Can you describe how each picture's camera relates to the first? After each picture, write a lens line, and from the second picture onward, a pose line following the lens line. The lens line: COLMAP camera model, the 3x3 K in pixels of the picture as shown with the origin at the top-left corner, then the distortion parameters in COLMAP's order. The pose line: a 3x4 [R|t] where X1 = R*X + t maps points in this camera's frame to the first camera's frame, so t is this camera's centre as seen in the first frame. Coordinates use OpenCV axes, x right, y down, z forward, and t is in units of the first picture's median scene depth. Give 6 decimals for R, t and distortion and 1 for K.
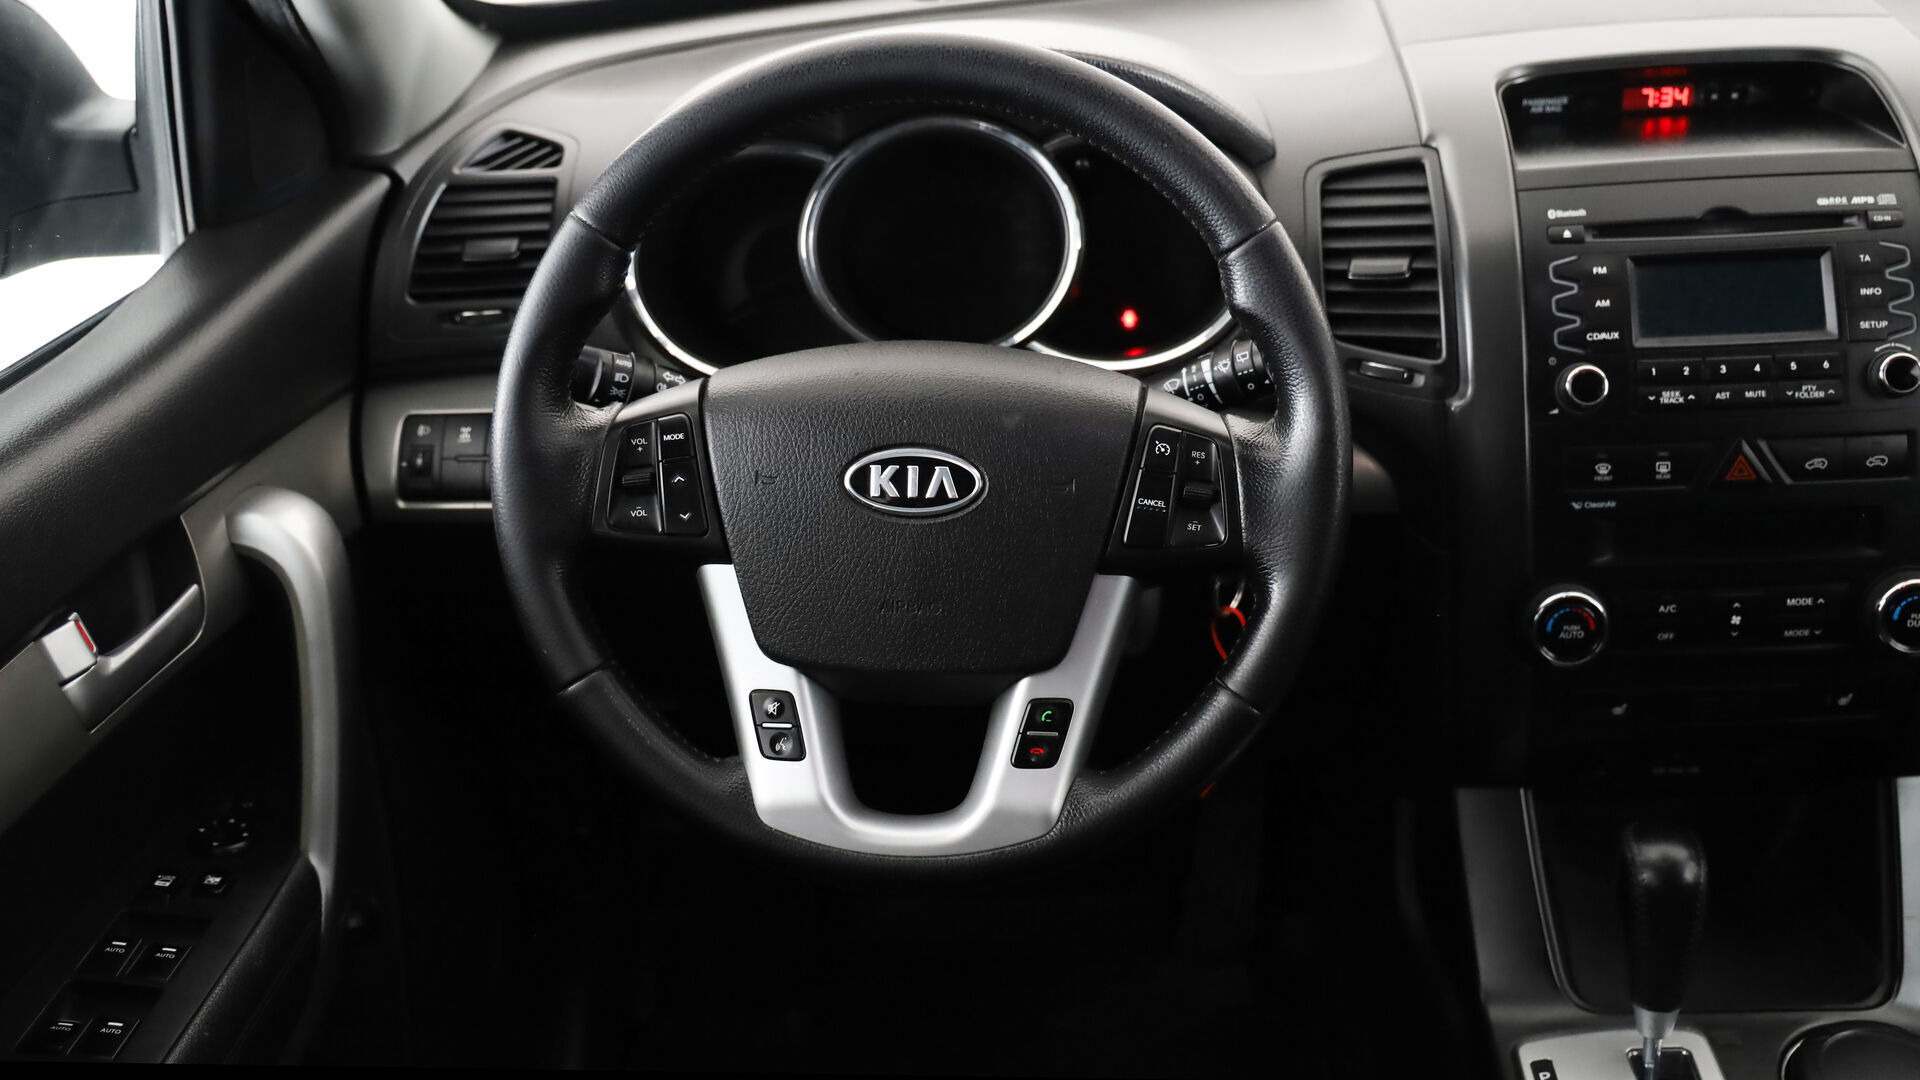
lens RADIAL K [[1774.8, 0, 1013.1], [0, 1774.8, 477.9], [0, 0, 1]] dist [-0.008825, 0.185034]
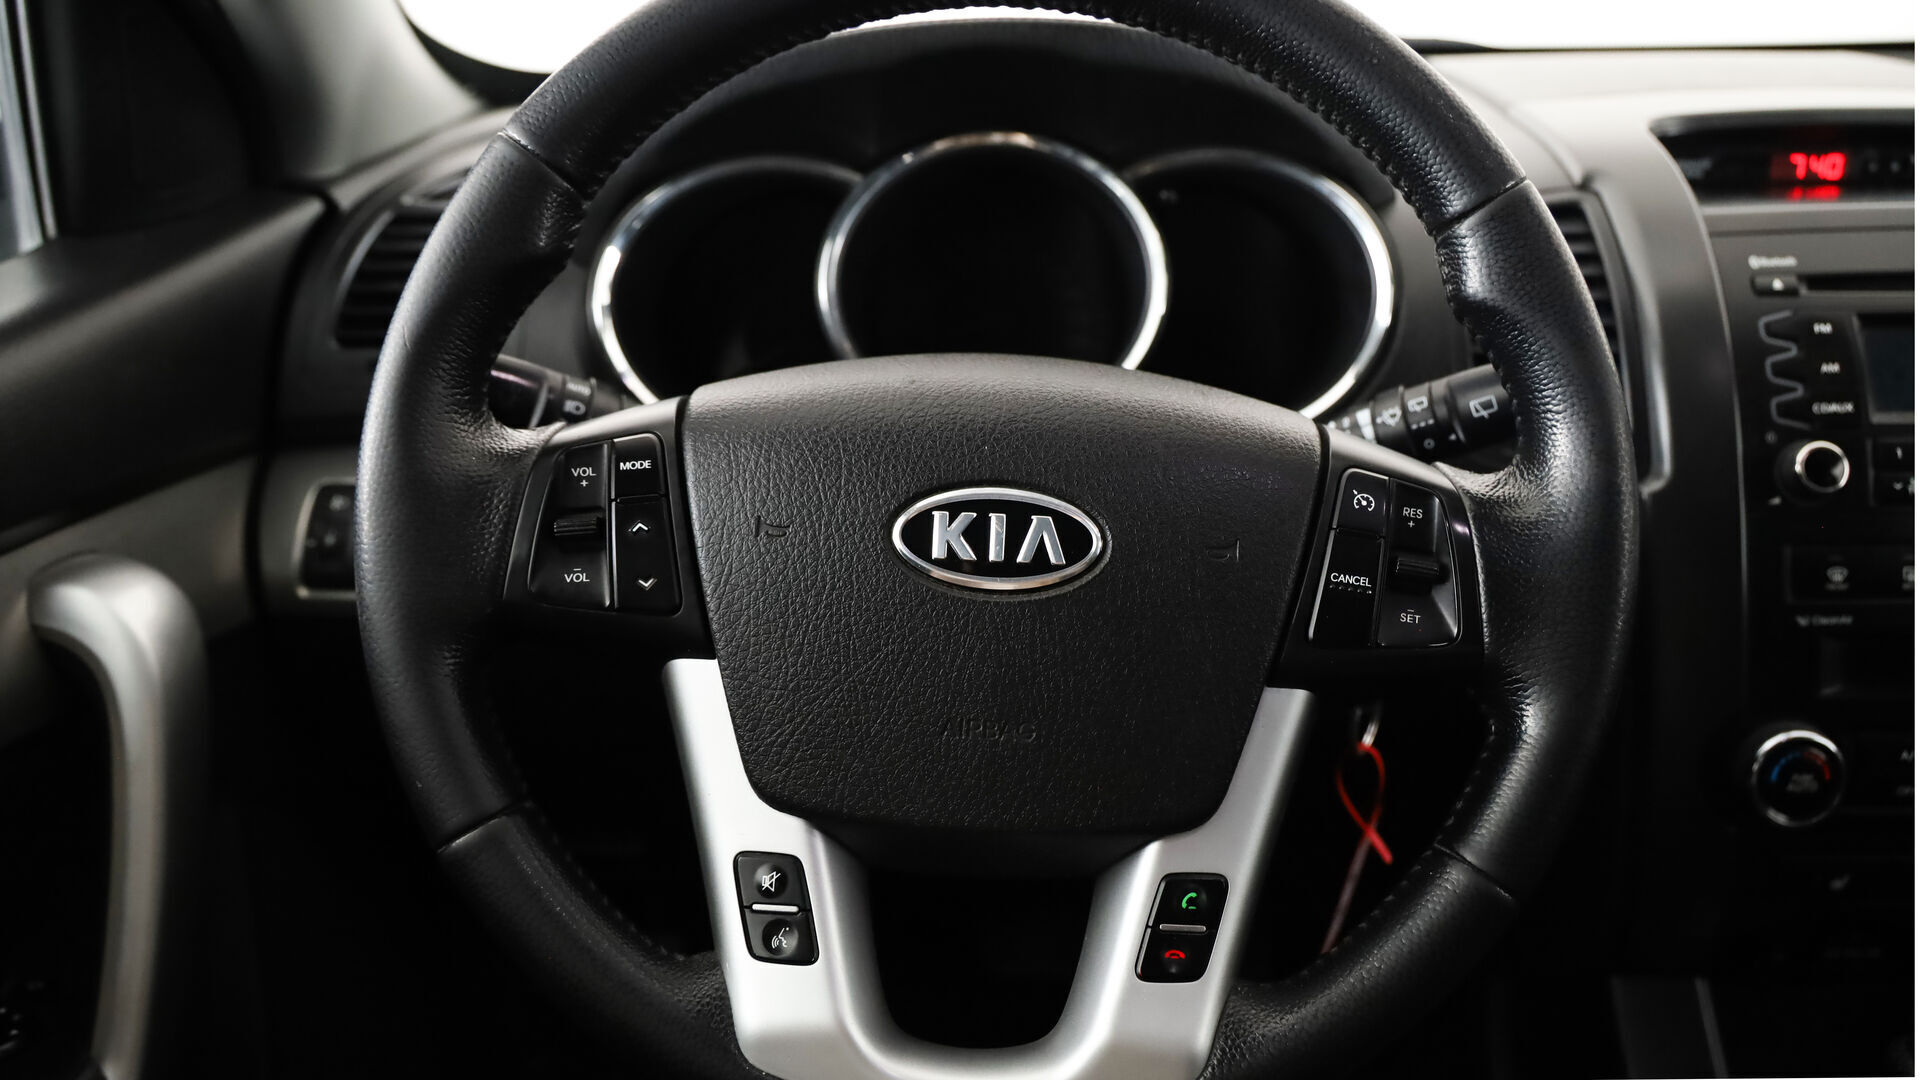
lens RADIAL K [[1329.4, 0, 1008.5], [0, 1329.4, 540.1], [0, 0, 1]] dist [-0.054152, 0.062774]
pose [[0.998107, 0.028730, 0.054384, -0.068796], [-0.023852, 0.995808, -0.088307, 0.040542], [-0.056693, 0.086842, 0.994608, 0.443066]]
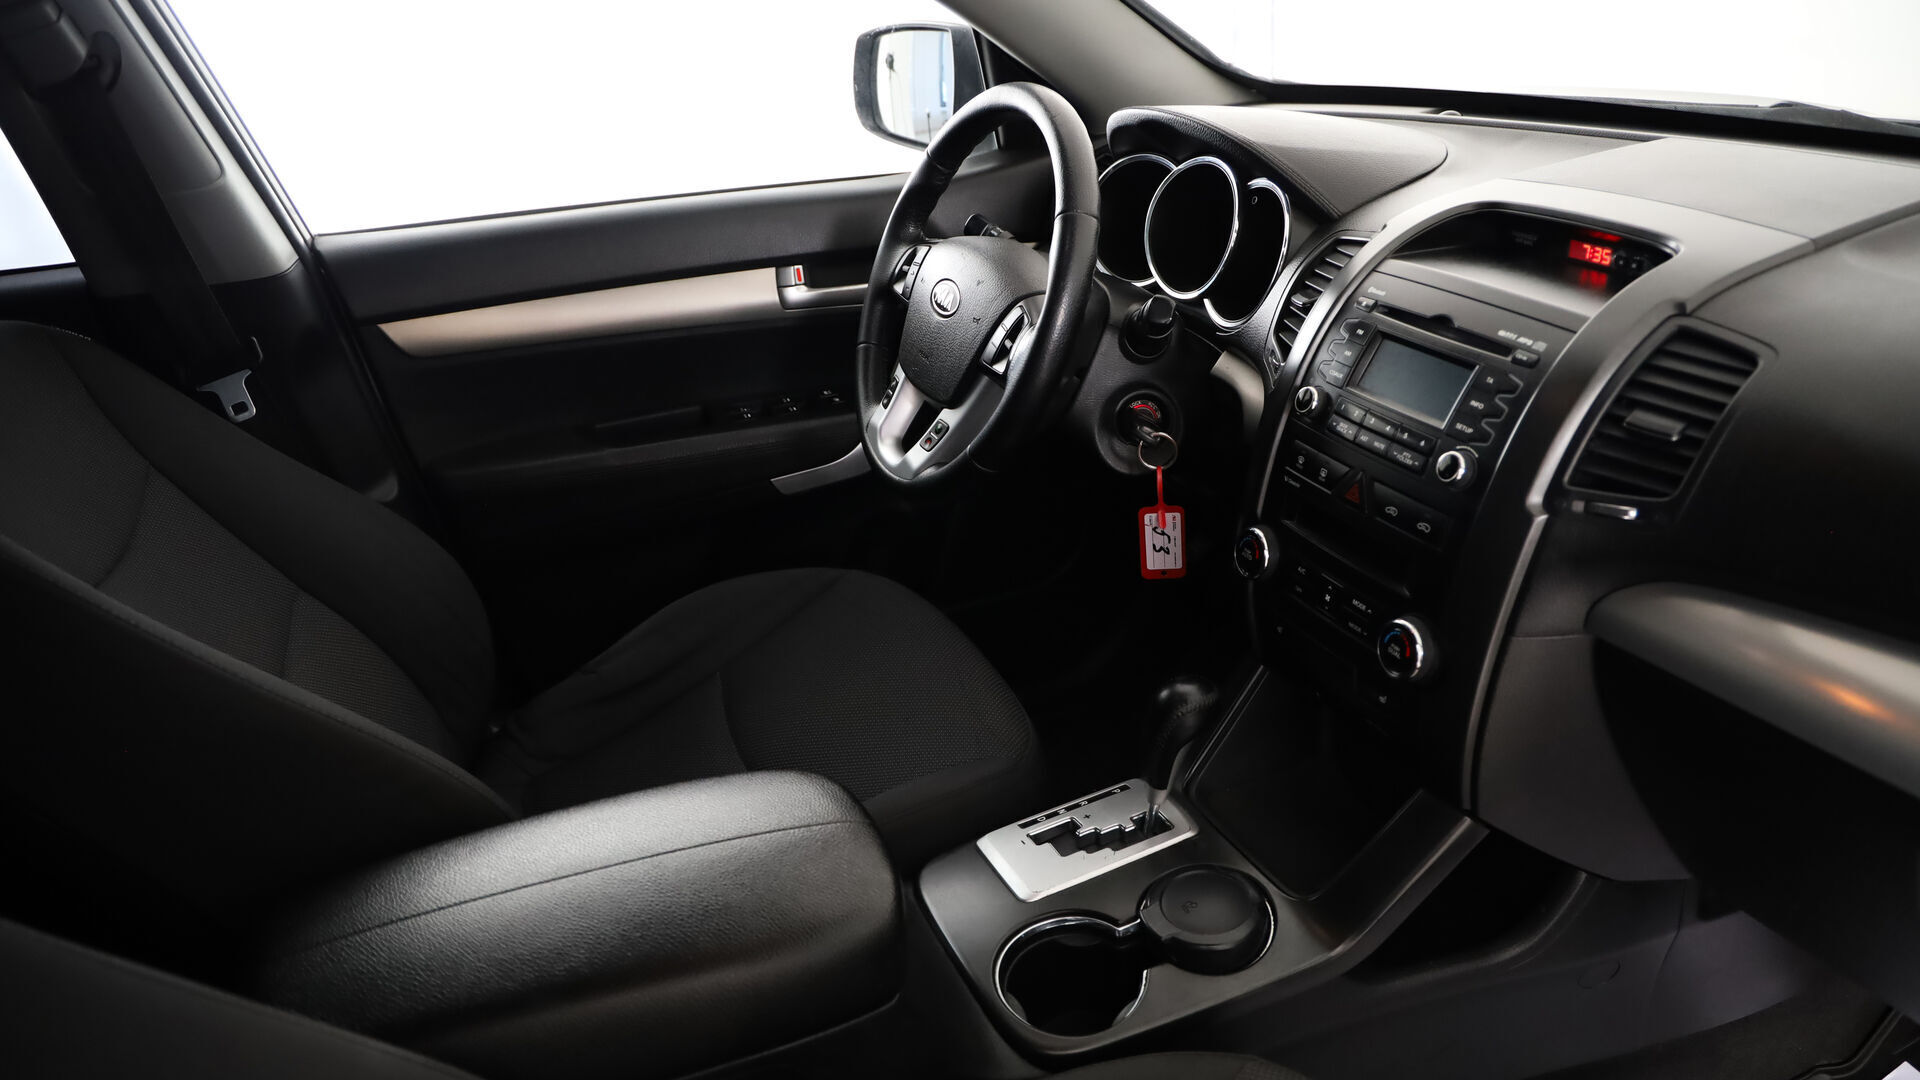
lens RADIAL K [[1373.5, 0, 960.0], [0, 1373.5, 540.0], [0, 0, 1]] dist [-0.003704, -0.000831]
pose [[0.409641, 0.406944, -0.816450, 1.173371], [-0.351362, 0.896322, 0.270464, -0.153740], [0.841866, 0.176076, 0.510155, 0.206172]]
